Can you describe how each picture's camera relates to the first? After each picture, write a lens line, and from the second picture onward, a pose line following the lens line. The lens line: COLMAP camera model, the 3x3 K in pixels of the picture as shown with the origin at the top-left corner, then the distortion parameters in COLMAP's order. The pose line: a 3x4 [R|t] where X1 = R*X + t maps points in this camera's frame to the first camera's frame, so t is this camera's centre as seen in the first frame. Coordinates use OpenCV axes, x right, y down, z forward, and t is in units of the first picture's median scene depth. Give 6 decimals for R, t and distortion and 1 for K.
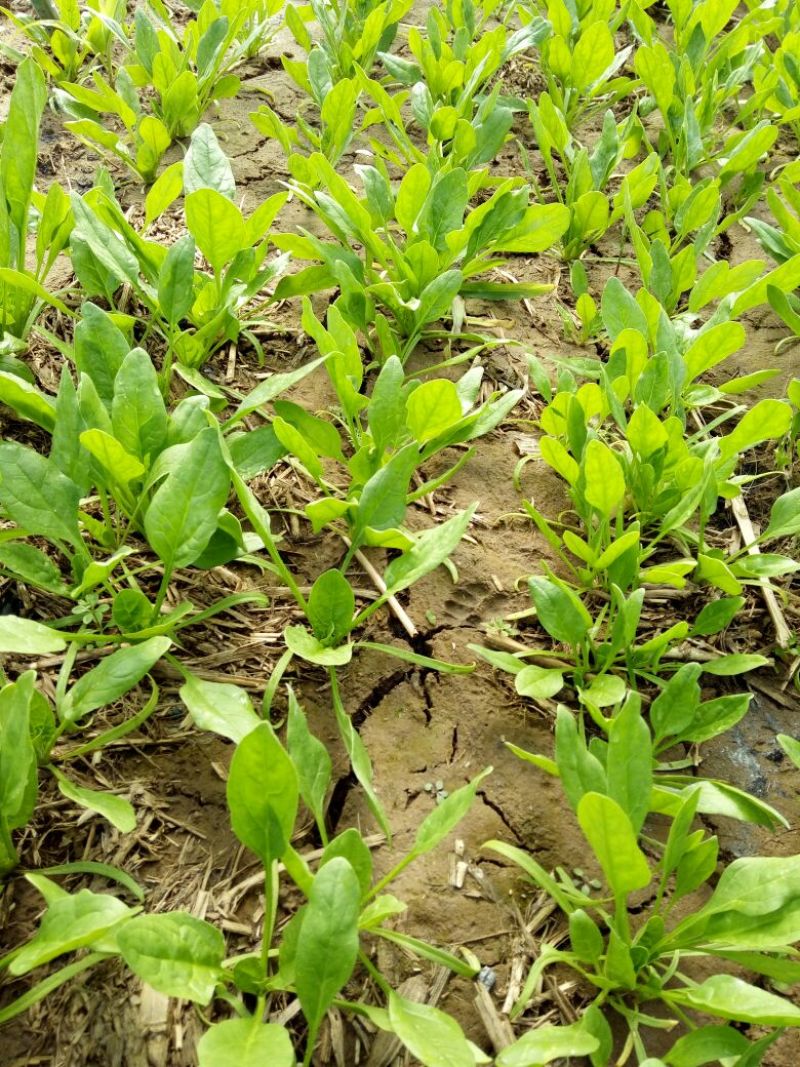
lens RADIAL K [[841.4, 0, 396.6], [0, 841.4, 535.3], [0, 0, 1]] dist [0.081165, -0.103666]
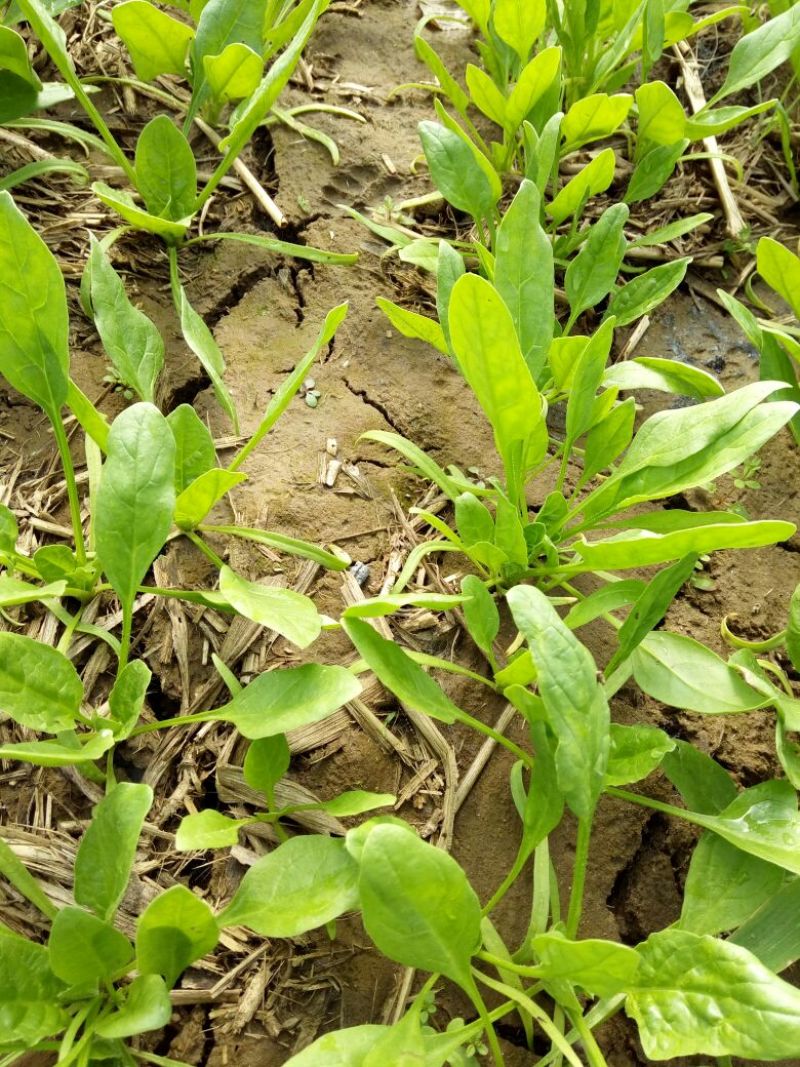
lens RADIAL K [[841.4, 0, 397.3], [0, 841.4, 537.7], [0, 0, 1]] dist [0.081165, -0.103666]
pose [[0.998745, -0.037745, 0.032925, 0.095622], [0.029691, 0.975555, 0.217740, 0.246246], [-0.040339, -0.216489, 0.975451, 0.152421]]
